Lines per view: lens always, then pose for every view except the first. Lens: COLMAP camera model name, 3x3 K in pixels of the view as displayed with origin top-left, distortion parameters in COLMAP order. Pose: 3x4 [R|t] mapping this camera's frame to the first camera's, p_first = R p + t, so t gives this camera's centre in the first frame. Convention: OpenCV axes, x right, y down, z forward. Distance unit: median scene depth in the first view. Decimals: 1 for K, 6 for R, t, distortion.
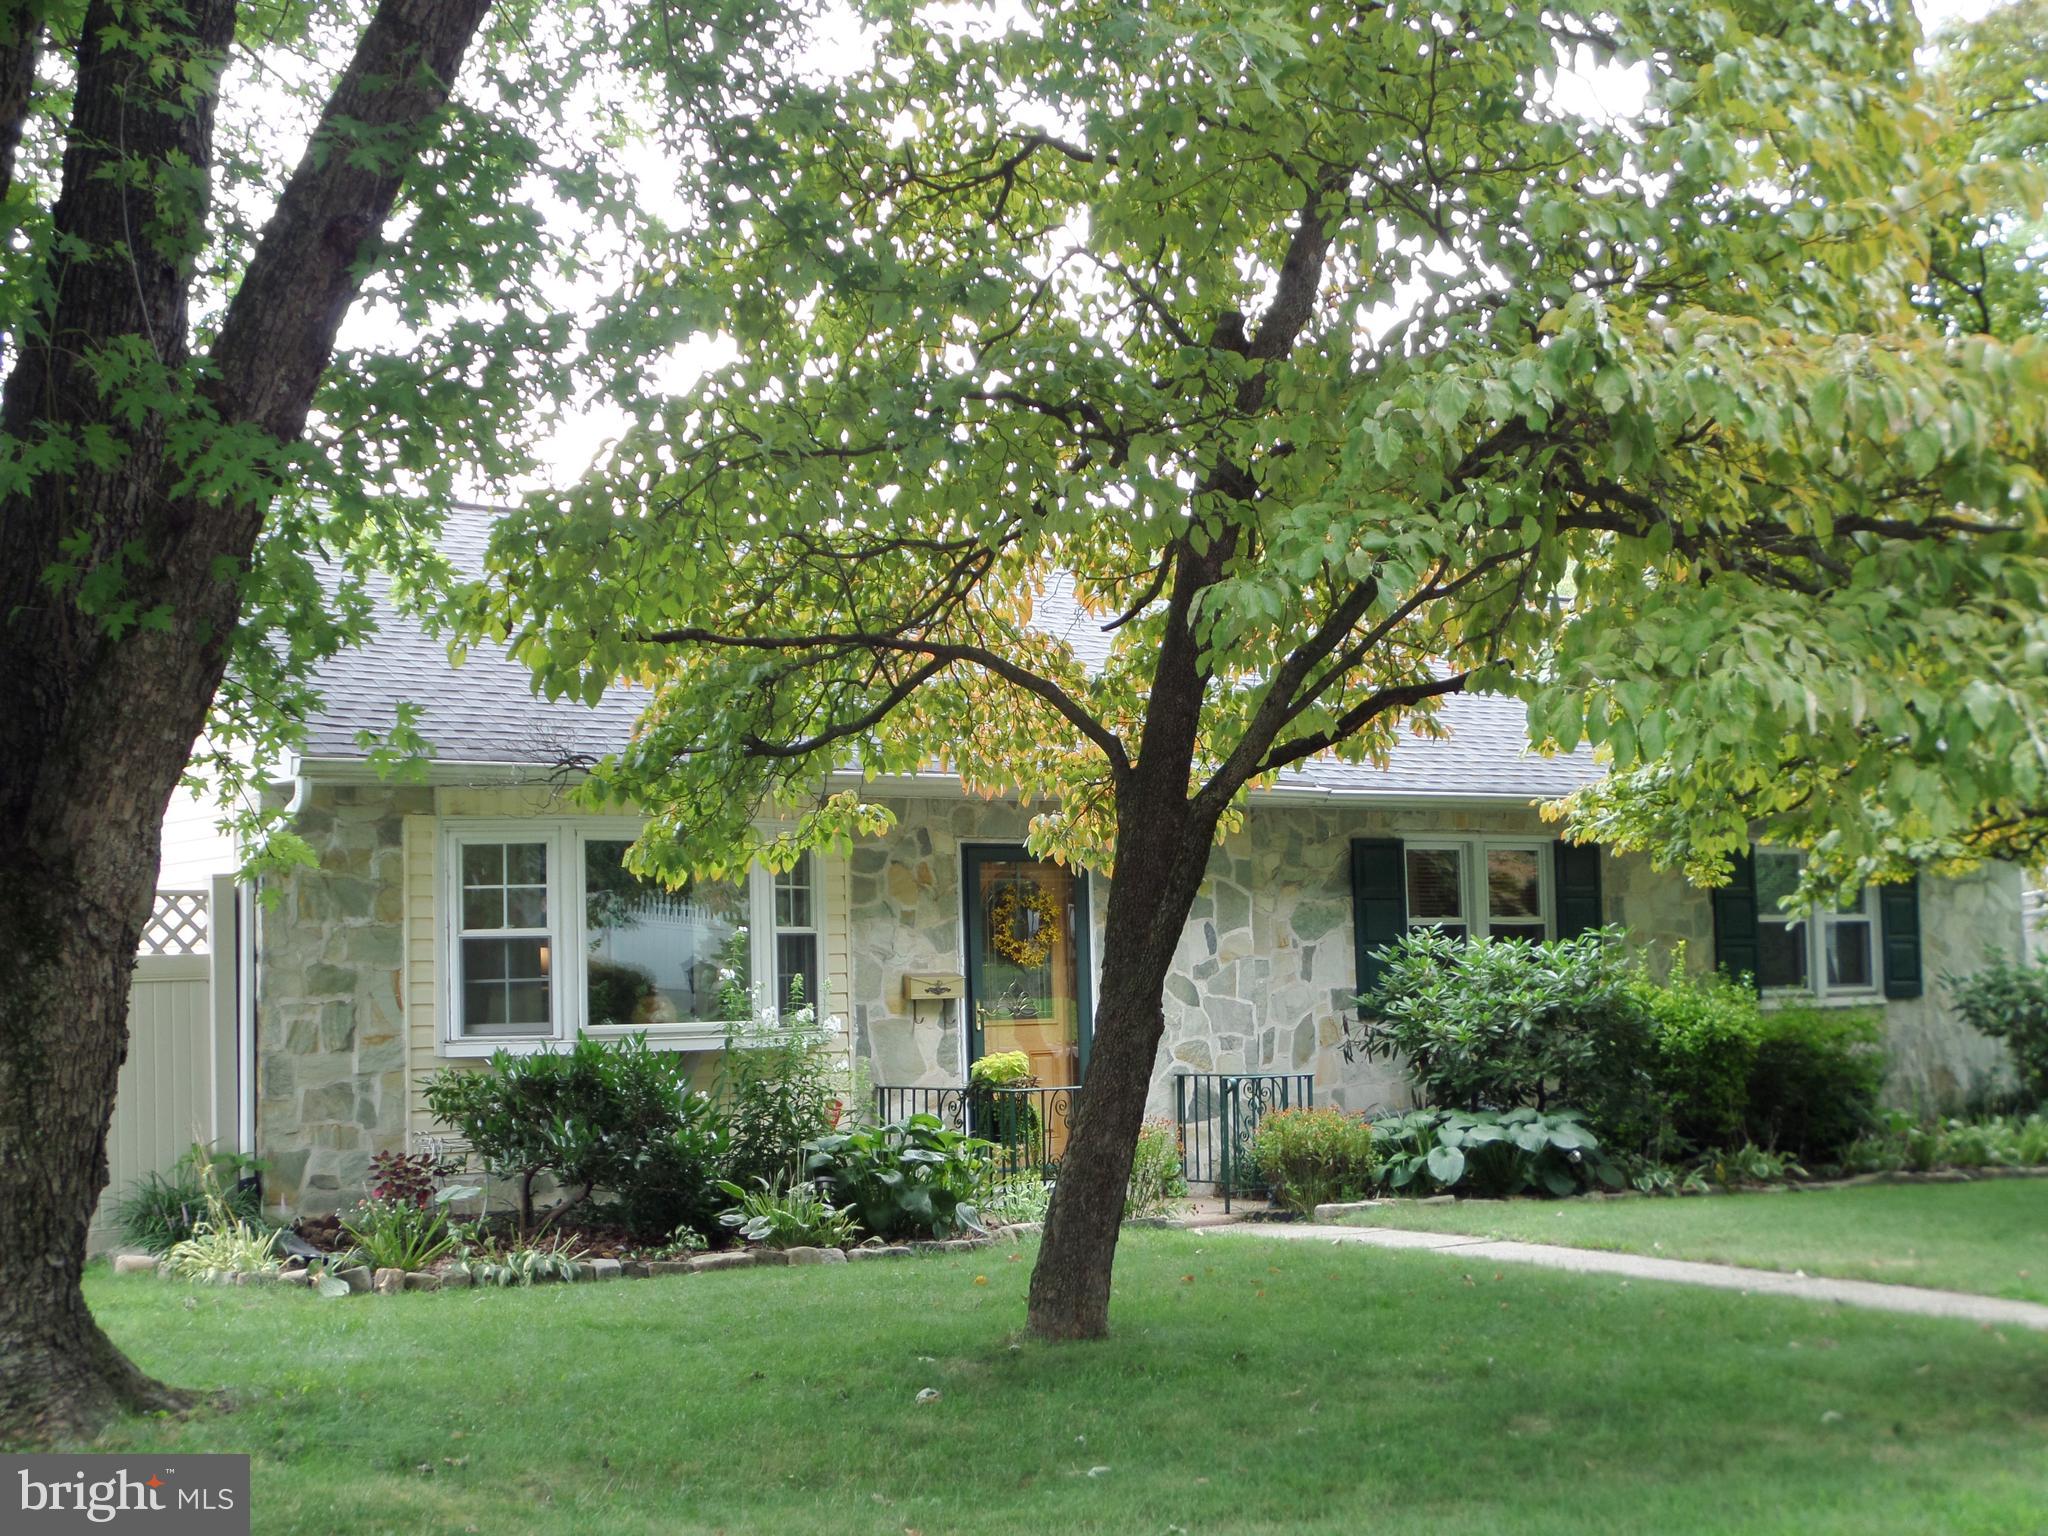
lens RADIAL K [[3023.4, 0, 1026.5], [0, 3023.4, 760.6], [0, 0, 1]] dist [-0.028064, 0.000000]
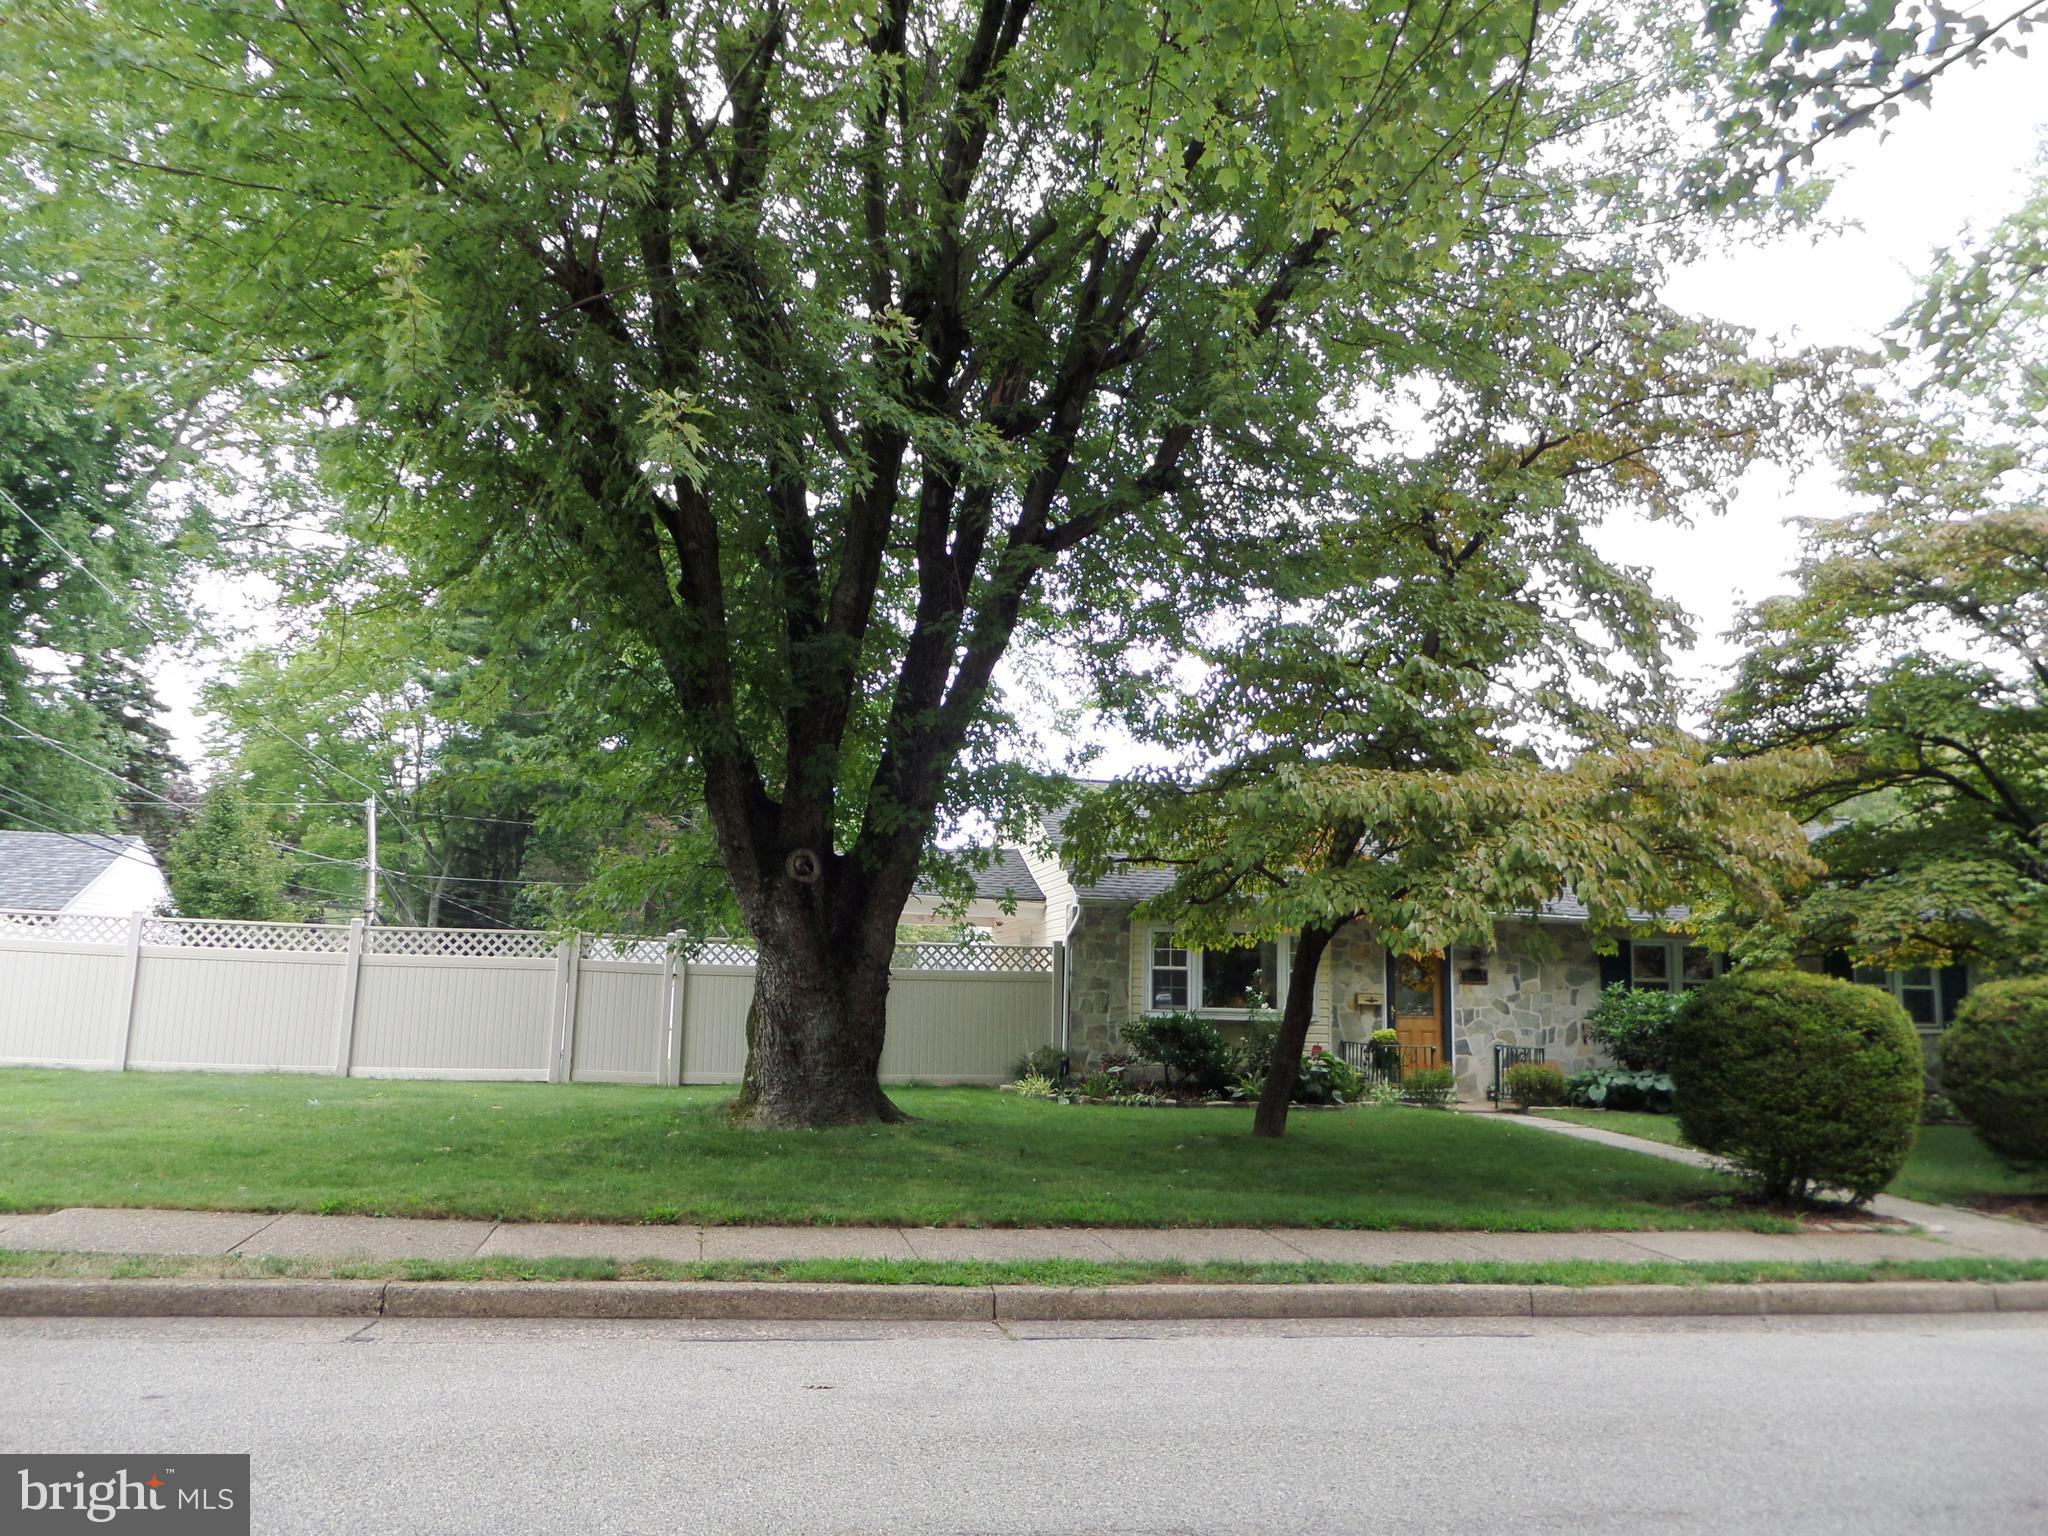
lens RADIAL K [[1521.1, 0, 1007.6], [0, 1521.1, 770.4], [0, 0, 1]] dist [-0.014612, -0.013843]
pose [[0.895752, -0.016419, -0.444251, 0.266100], [-0.014174, 0.997755, -0.065454, -0.021472], [0.444328, 0.064928, 0.893508, -0.186947]]
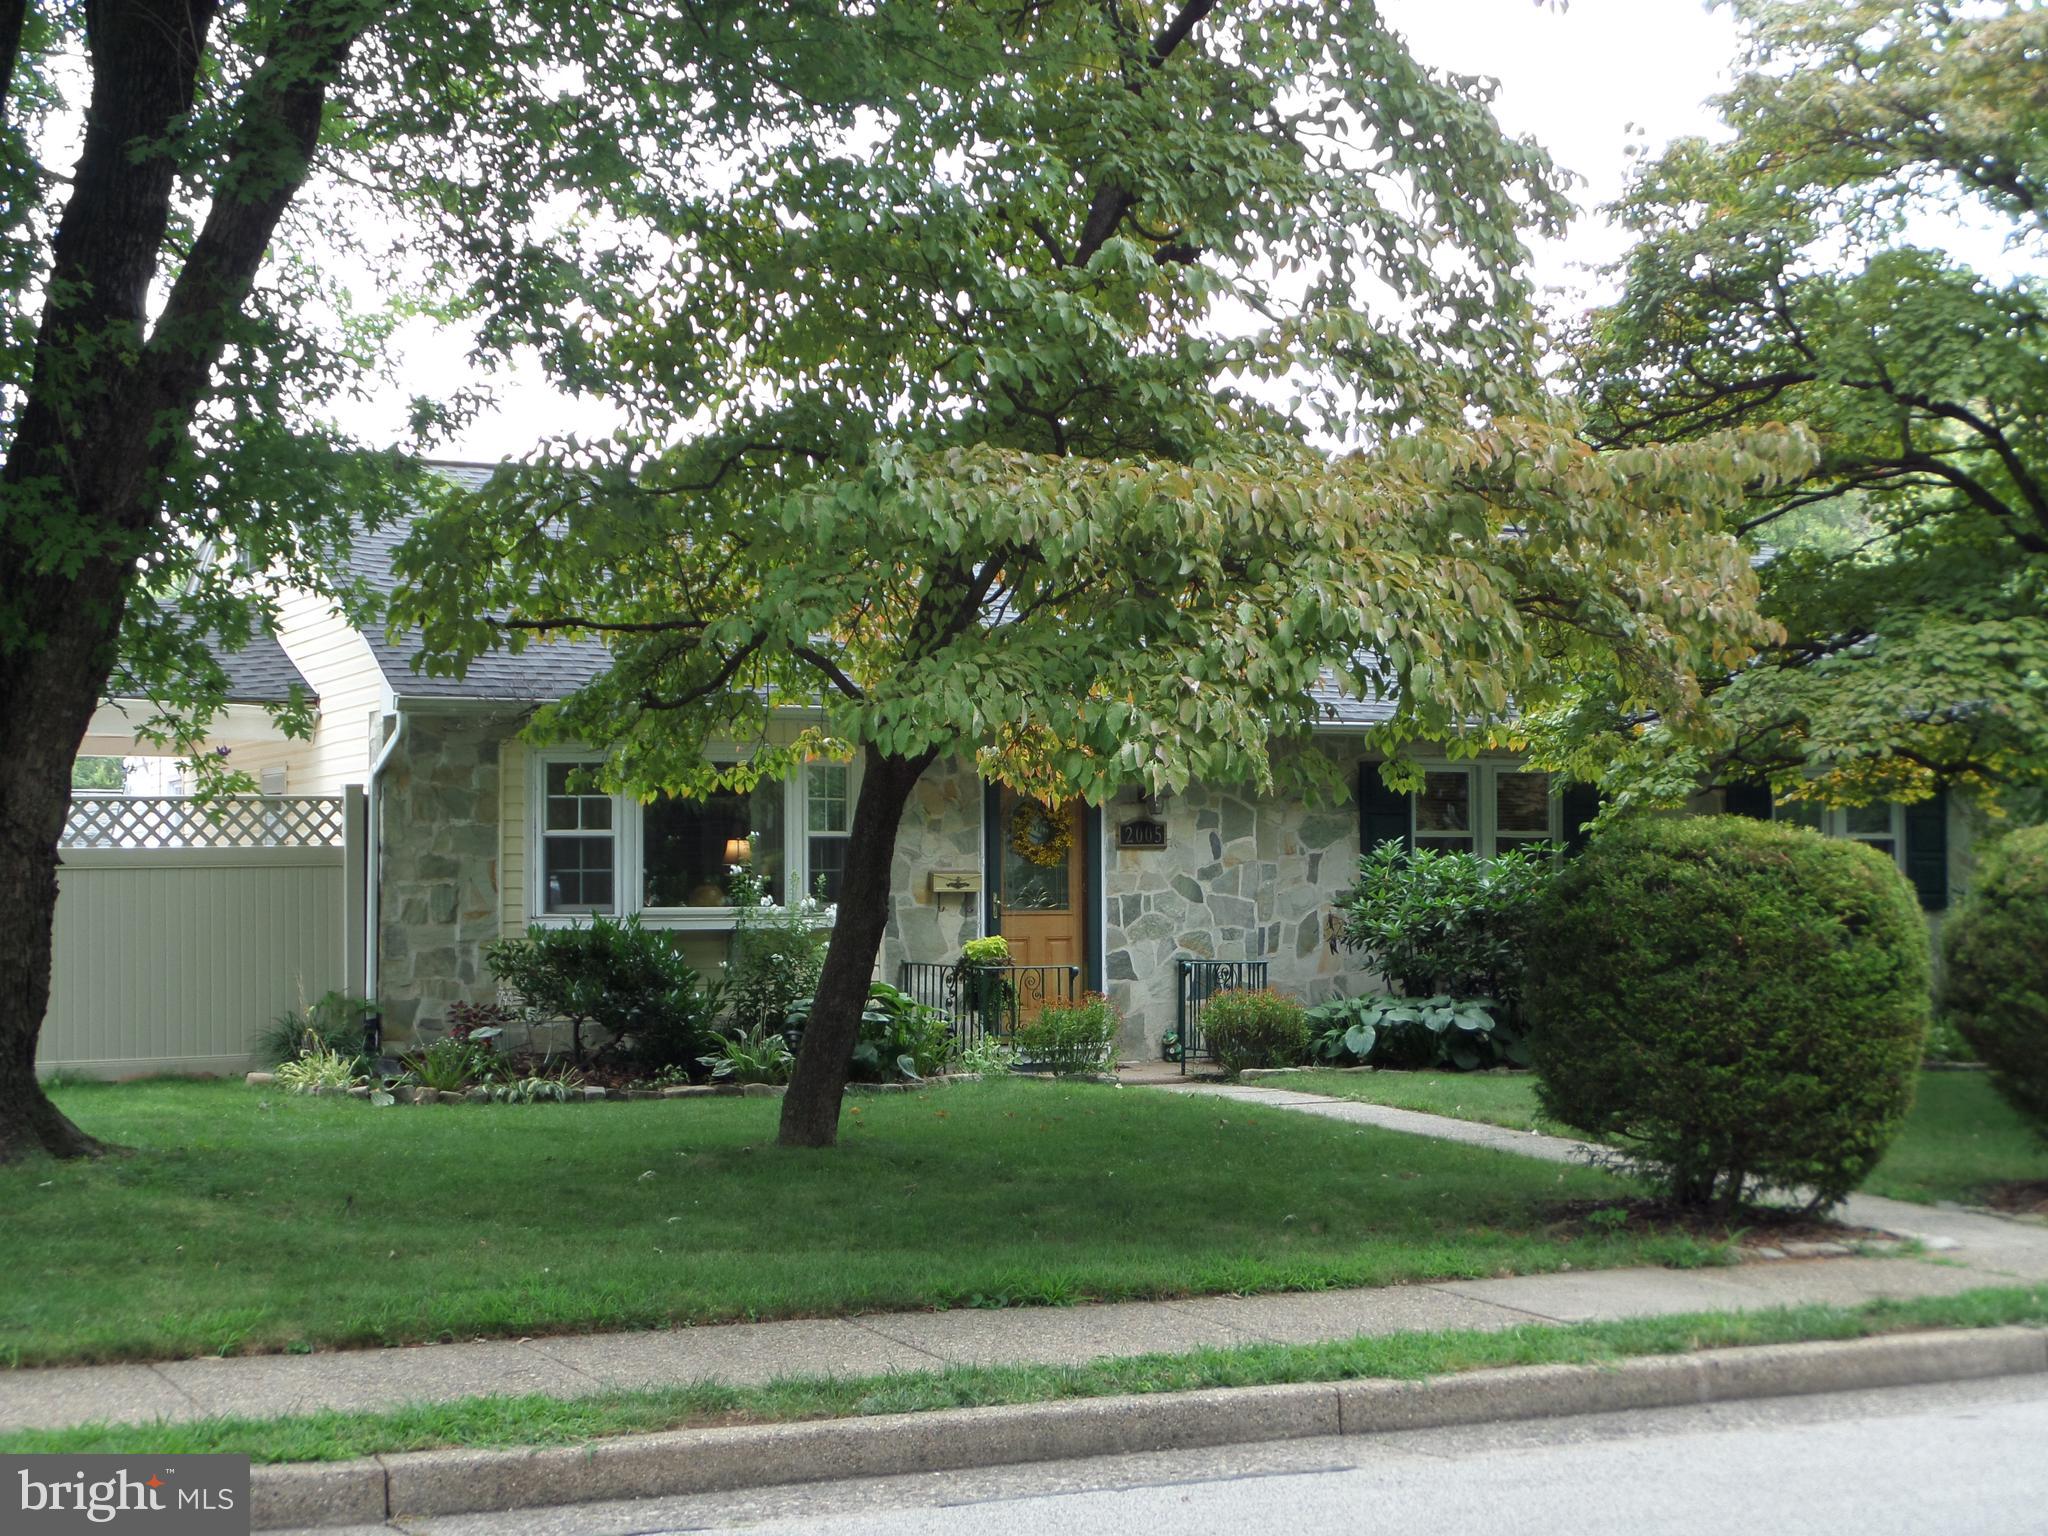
lens RADIAL K [[3023.4, 0, 1016.2], [0, 3023.4, 777.1], [0, 0, 1]] dist [-0.028064, 0.000000]
pose [[0.983946, 0.015374, -0.177802, 0.233235], [-0.007583, 0.998984, 0.044416, -0.024109], [0.178304, -0.042354, 0.983063, -0.212241]]
